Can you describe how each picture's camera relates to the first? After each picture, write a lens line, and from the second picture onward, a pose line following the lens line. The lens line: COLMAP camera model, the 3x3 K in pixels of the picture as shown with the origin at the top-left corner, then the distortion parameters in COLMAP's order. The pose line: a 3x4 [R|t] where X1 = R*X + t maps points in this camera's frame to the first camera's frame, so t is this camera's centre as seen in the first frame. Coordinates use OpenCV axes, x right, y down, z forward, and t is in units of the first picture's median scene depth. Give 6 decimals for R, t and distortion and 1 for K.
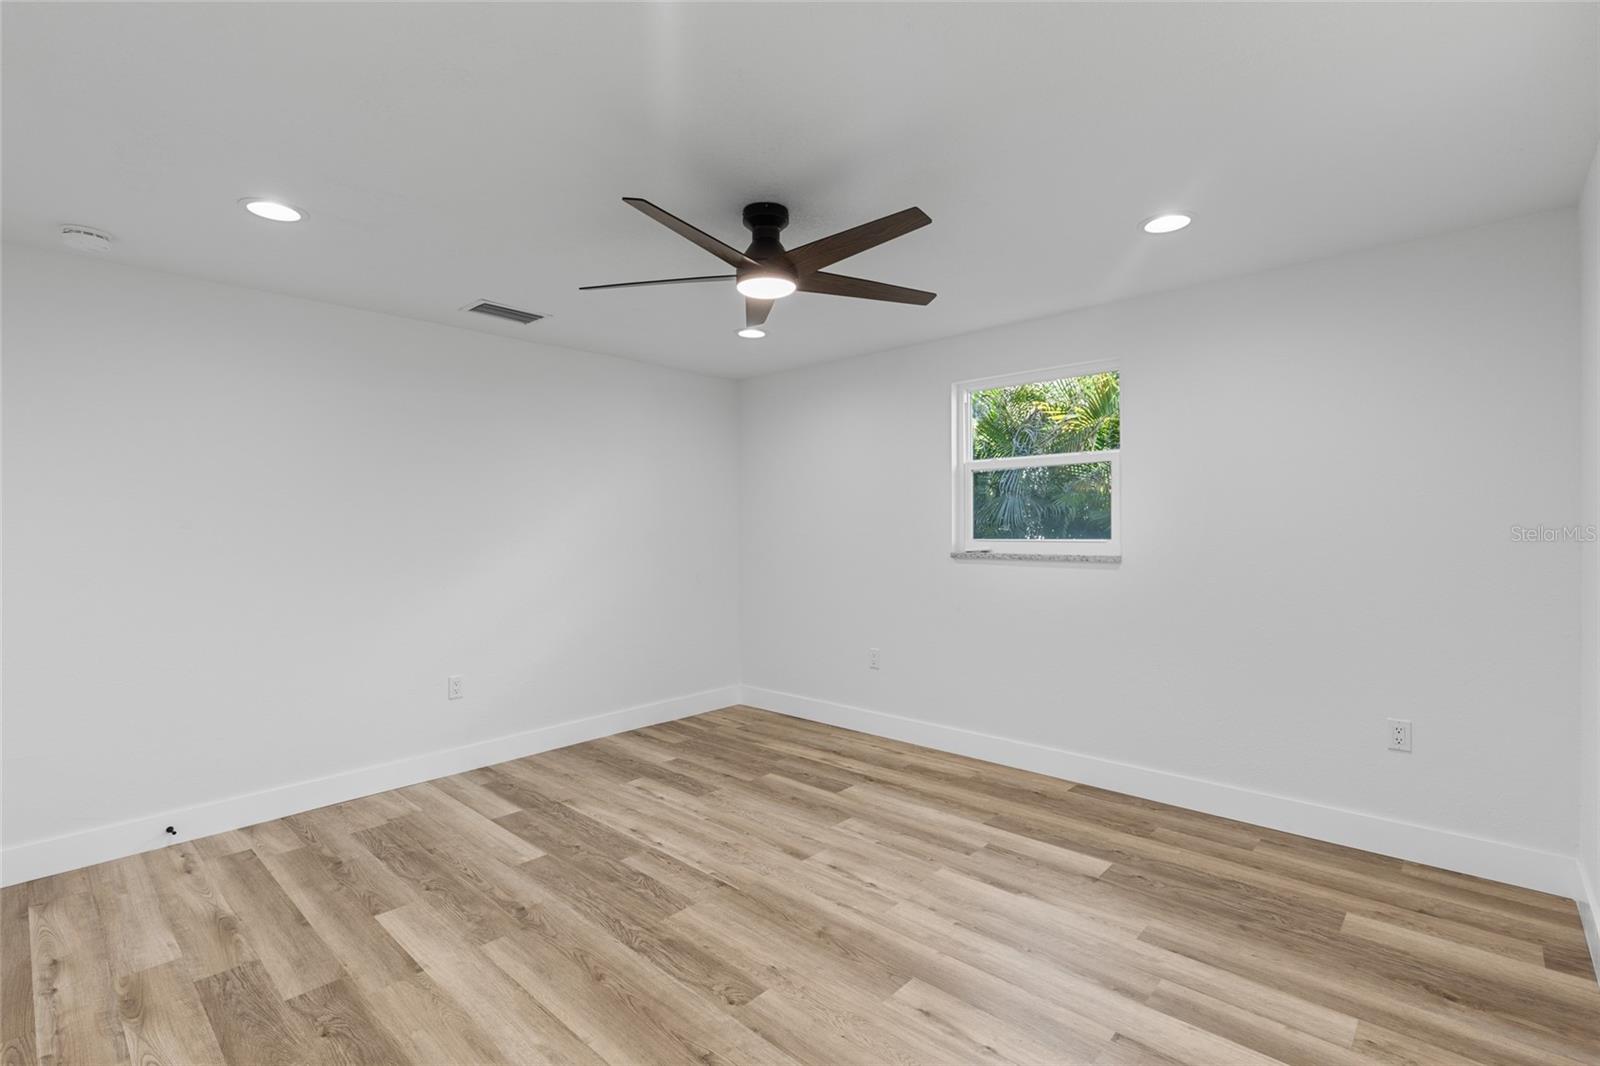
lens RADIAL K [[736.6, 0, 793.4], [0, 736.6, 537.6], [0, 0, 1]] dist [-0.000318, 0.000032]
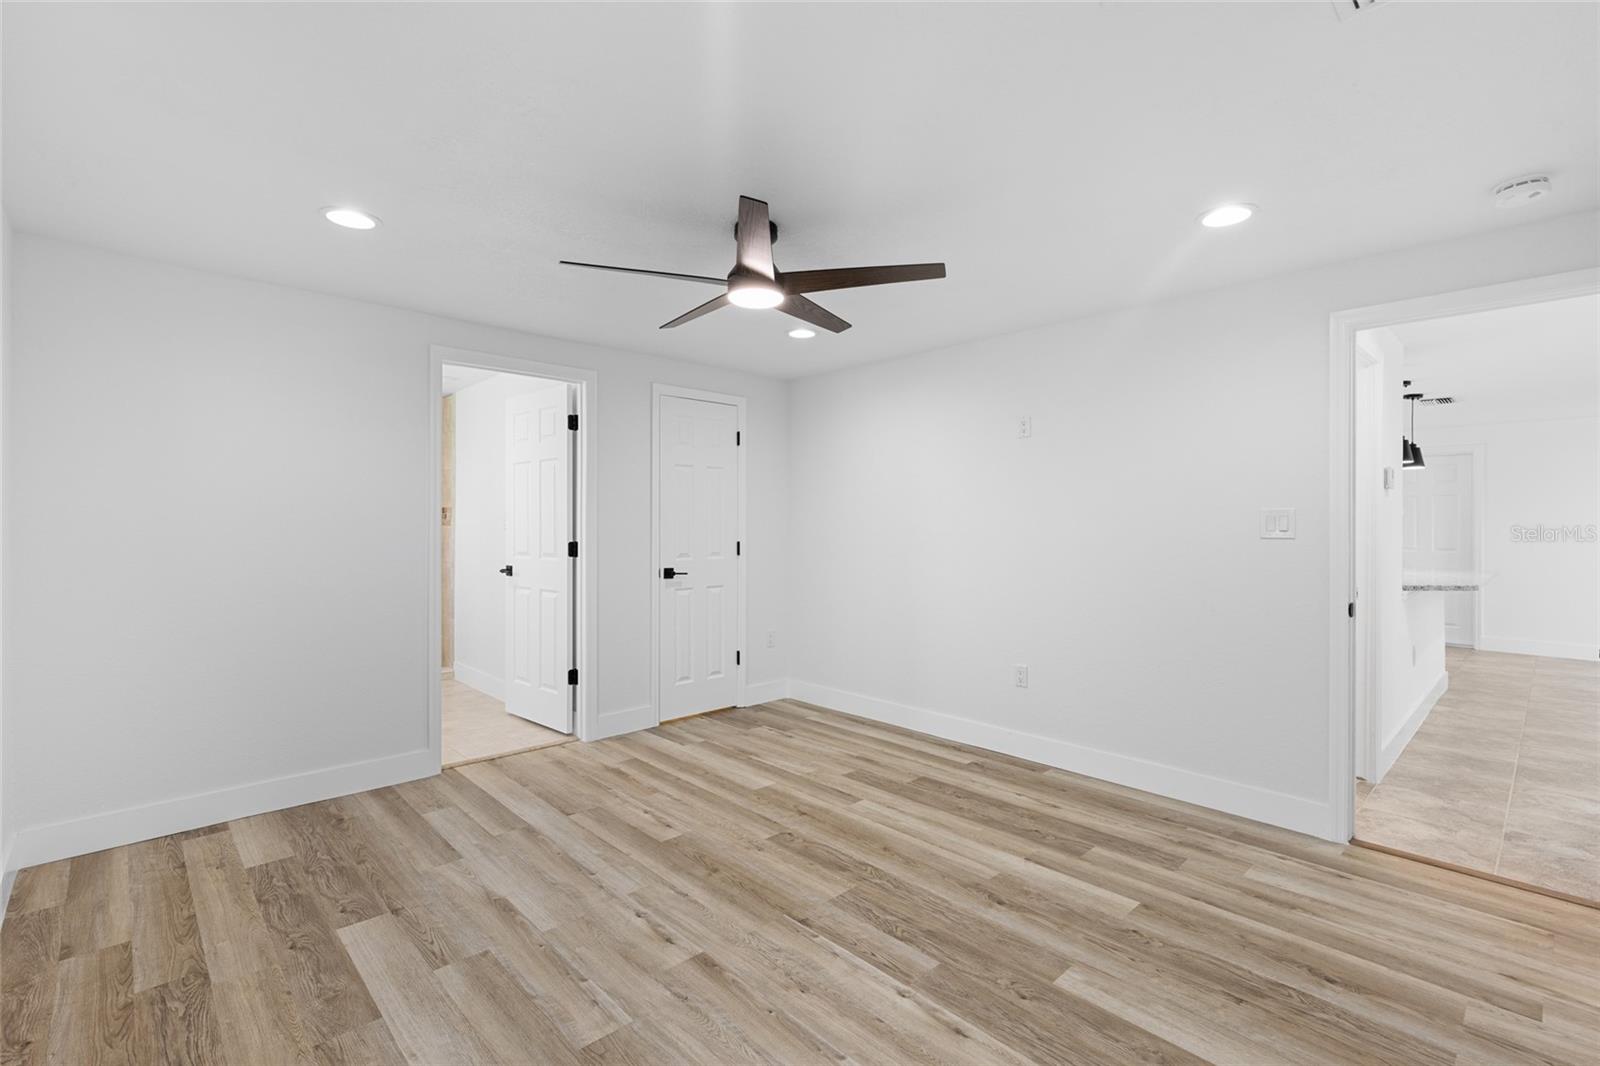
lens RADIAL K [[720.5, 0, 796.3], [0, 720.5, 524.9], [0, 0, 1]] dist [0.002114, -0.000701]
pose [[-0.998152, 0.004152, 0.060625, -0.132828], [0.005414, 0.999772, 0.020671, -0.028079], [-0.060525, 0.020961, -0.997947, 1.723704]]
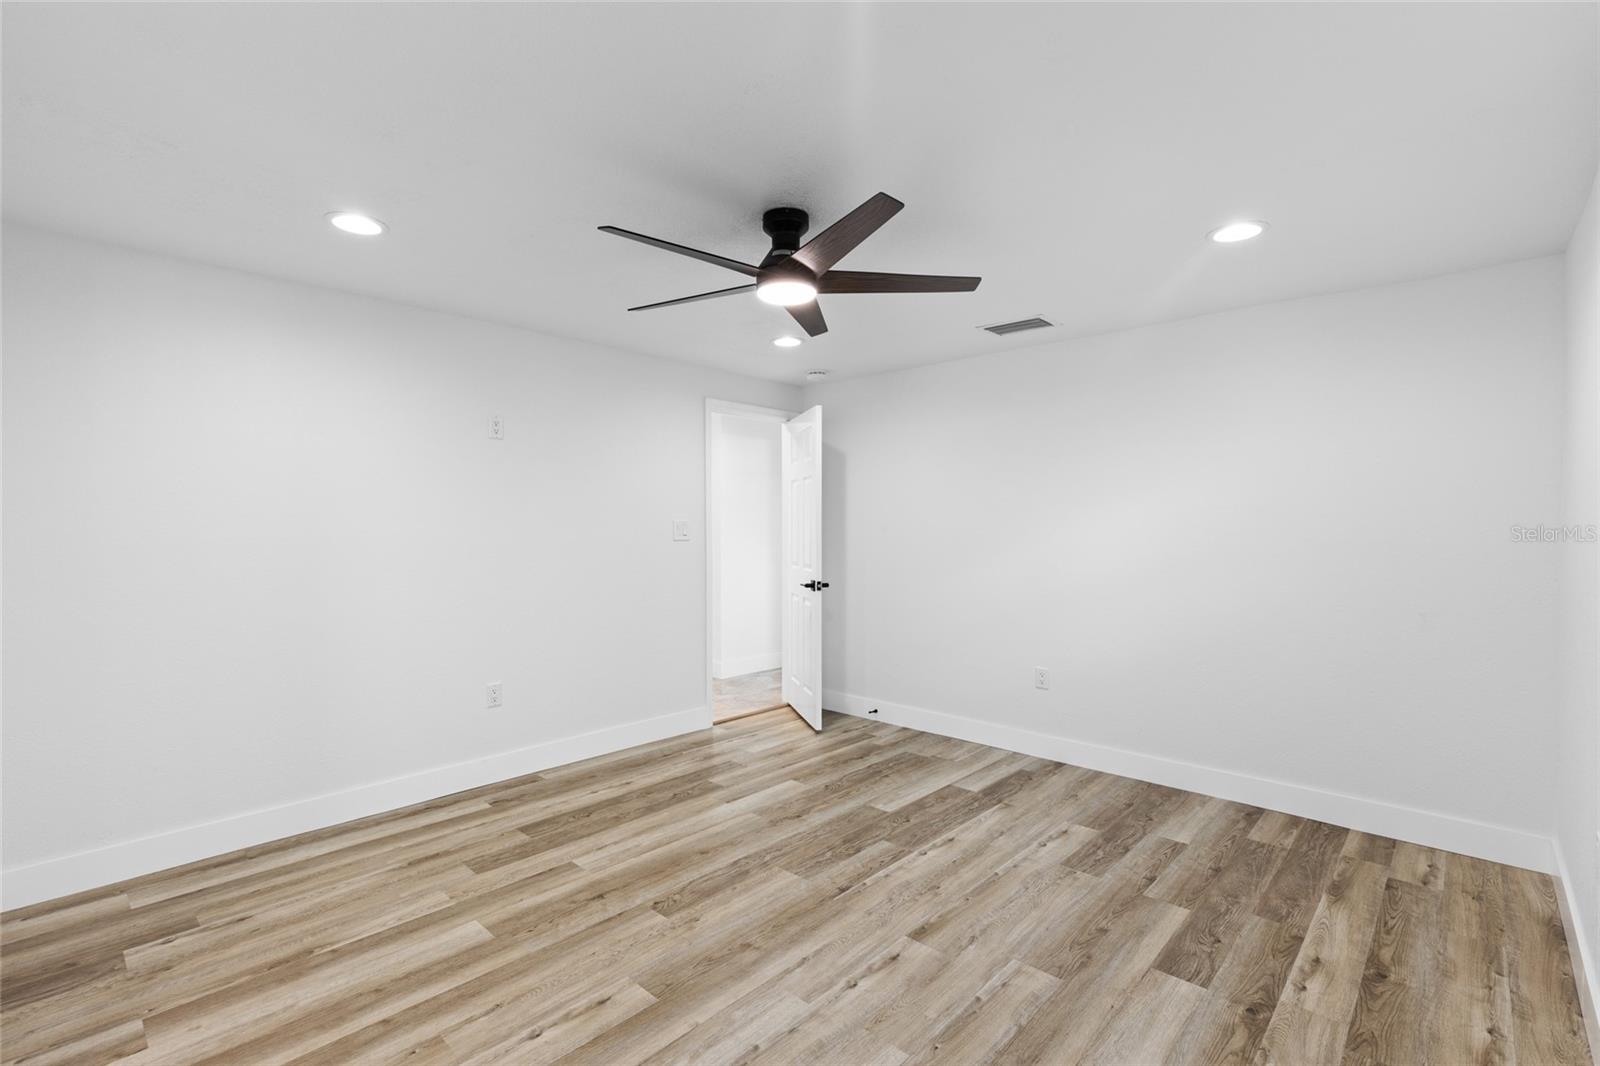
lens RADIAL K [[720.5, 0, 798.3], [0, 720.5, 537.5], [0, 0, 1]] dist [0.002114, -0.000701]
pose [[0.000525, 0.020585, -0.999788, 0.805702], [-0.018793, 0.999612, 0.020571, -0.024882], [0.999823, 0.018778, 0.000912, 0.858195]]
